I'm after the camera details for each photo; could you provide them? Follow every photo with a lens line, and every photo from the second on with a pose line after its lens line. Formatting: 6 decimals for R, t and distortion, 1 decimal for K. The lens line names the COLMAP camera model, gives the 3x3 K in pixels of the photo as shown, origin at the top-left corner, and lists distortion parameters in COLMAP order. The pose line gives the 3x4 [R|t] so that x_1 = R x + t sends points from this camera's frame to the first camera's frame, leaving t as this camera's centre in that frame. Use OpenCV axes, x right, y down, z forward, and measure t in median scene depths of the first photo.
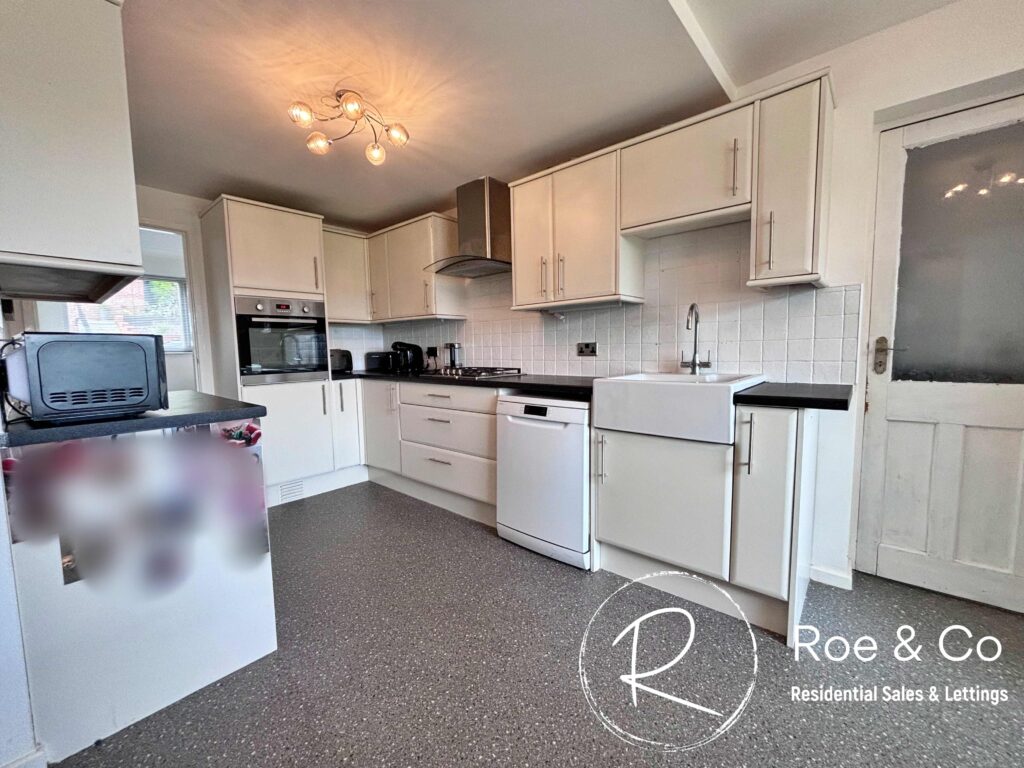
lens RADIAL K [[410.9, 0, 512.0], [0, 410.9, 384.0], [0, 0, 1]] dist [-0.000091, -0.000300]
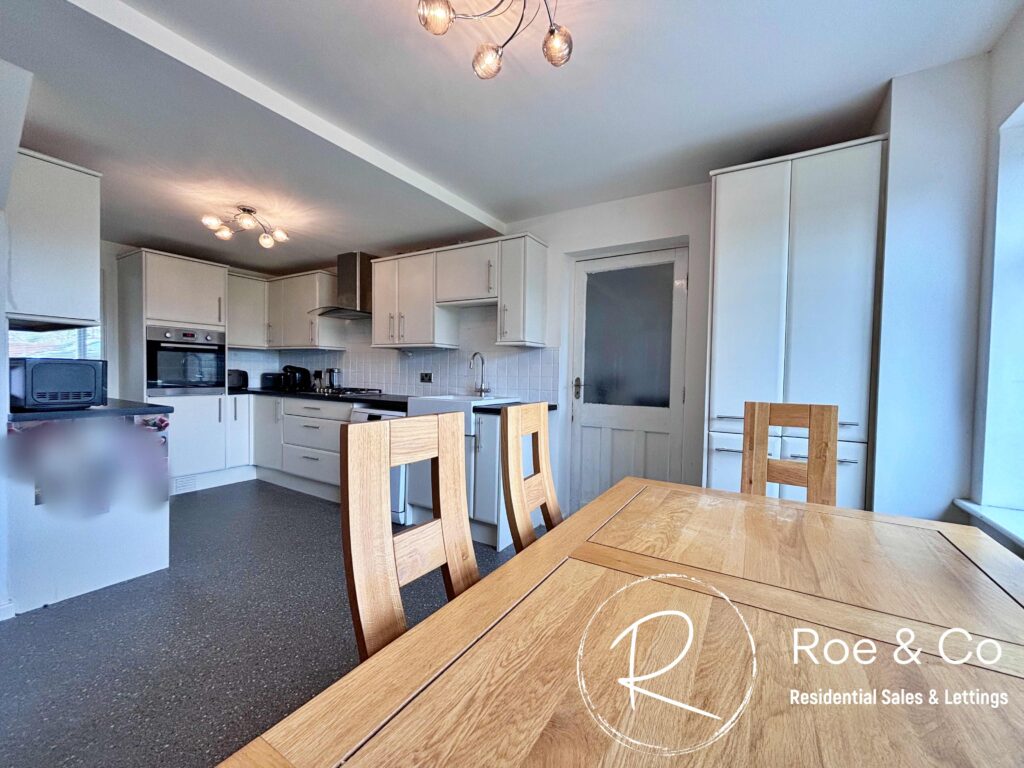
lens RADIAL K [[410.9, 0, 512.0], [0, 410.9, 384.0], [0, 0, 1]] dist [-0.000091, -0.000300]
pose [[0.984657, 0.035071, 0.170941, 0.229798], [-0.024625, 0.997719, -0.062850, 0.018954], [-0.172755, 0.057676, 0.983275, -0.438544]]
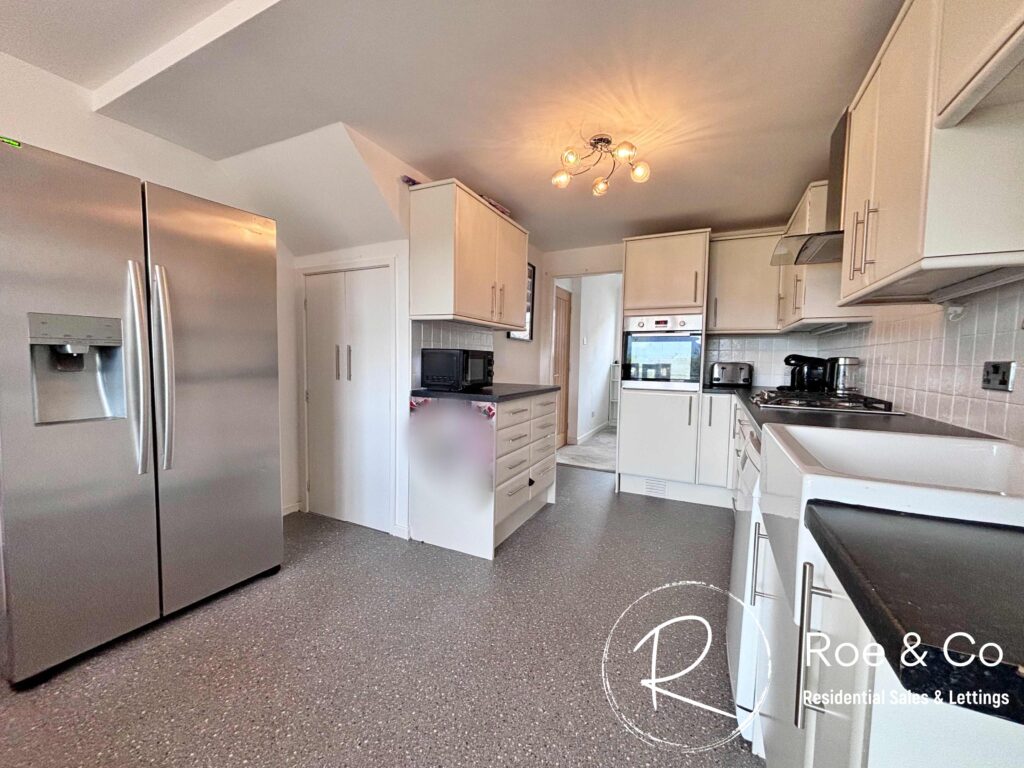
lens RADIAL K [[410.9, 0, 512.0], [0, 410.9, 384.0], [0, 0, 1]] dist [-0.000091, -0.000300]
pose [[0.255474, 0.081418, -0.963382, 0.478642], [-0.105092, 0.992882, 0.056042, -0.043921], [0.961087, 0.086926, 0.262212, 0.360558]]
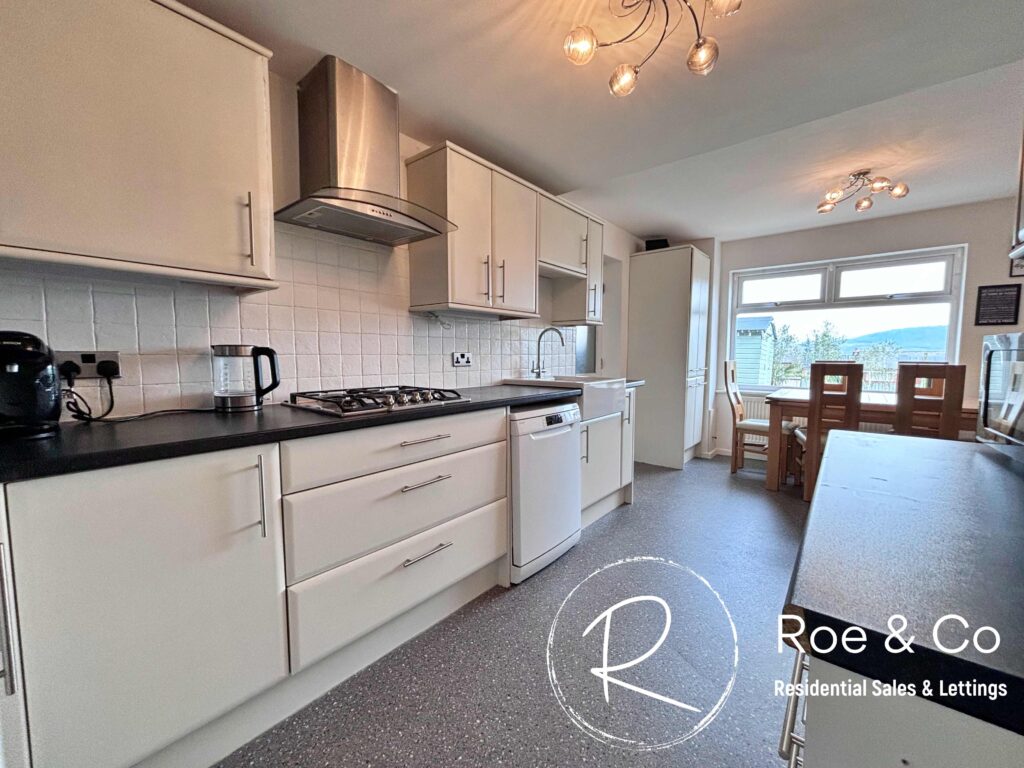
lens RADIAL K [[410.9, 0, 512.0], [0, 410.9, 384.0], [0, 0, 1]] dist [-0.000091, -0.000300]
pose [[-0.020992, -0.058547, 0.998064, -0.757842], [0.085920, 0.994485, 0.060144, -0.074161], [-0.996081, 0.087017, -0.015845, 0.894336]]
